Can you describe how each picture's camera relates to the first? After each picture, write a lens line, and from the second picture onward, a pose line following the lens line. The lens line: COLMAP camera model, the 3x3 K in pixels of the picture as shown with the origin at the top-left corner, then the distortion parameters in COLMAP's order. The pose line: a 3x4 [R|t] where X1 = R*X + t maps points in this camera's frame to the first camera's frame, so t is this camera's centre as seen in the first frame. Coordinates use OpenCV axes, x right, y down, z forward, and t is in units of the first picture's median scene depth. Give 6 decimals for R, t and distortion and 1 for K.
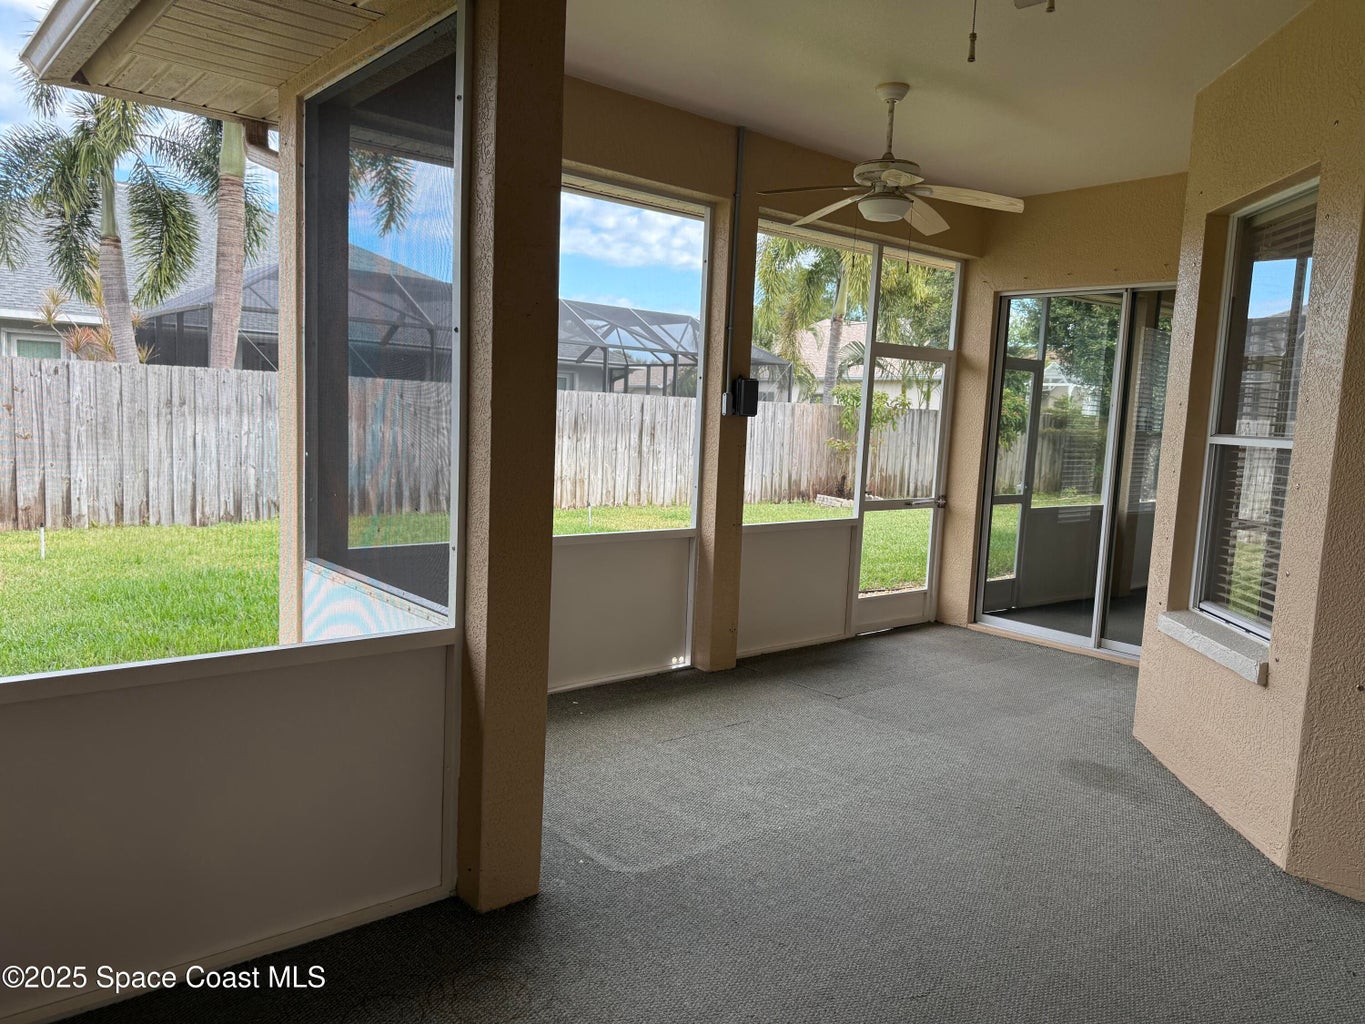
lens RADIAL K [[981.0, 0, 685.2], [0, 981.0, 510.0], [0, 0, 1]] dist [0.001318, 0.001010]
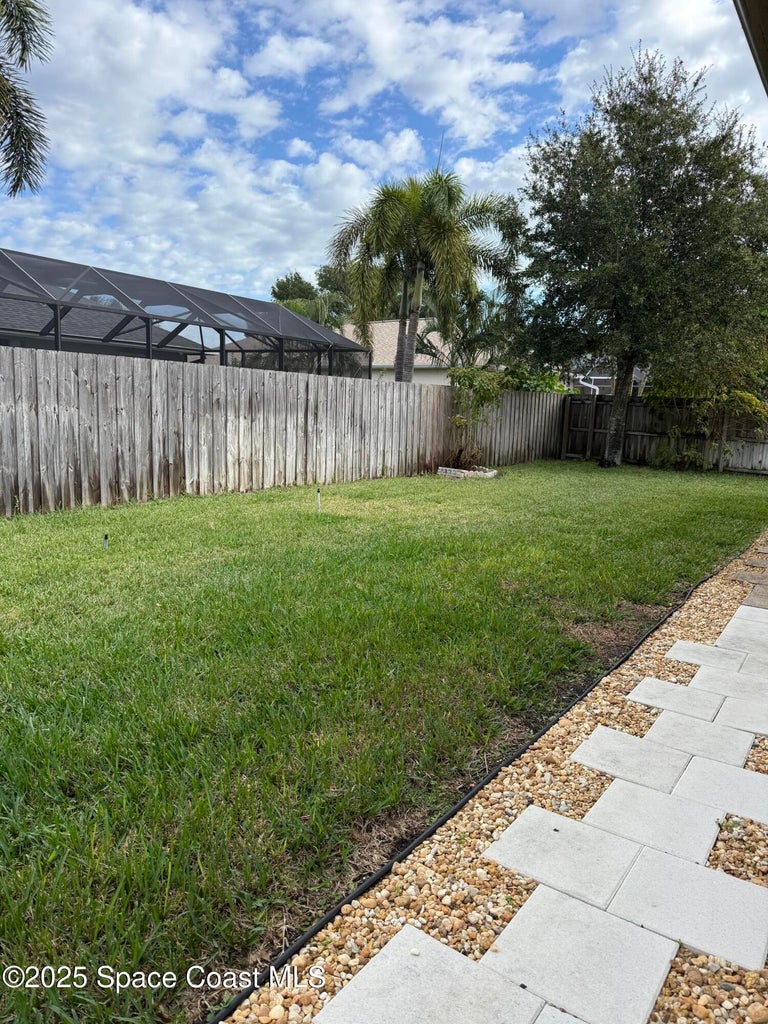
lens RADIAL K [[735.9, 0, 382.8], [0, 735.9, 518.7], [0, 0, 1]] dist [0.001318, 0.001010]
pose [[0.964563, -0.047696, 0.259507, -0.173291], [0.030448, 0.997076, 0.070085, -0.021032], [-0.262091, -0.059700, 0.963195, 0.256012]]
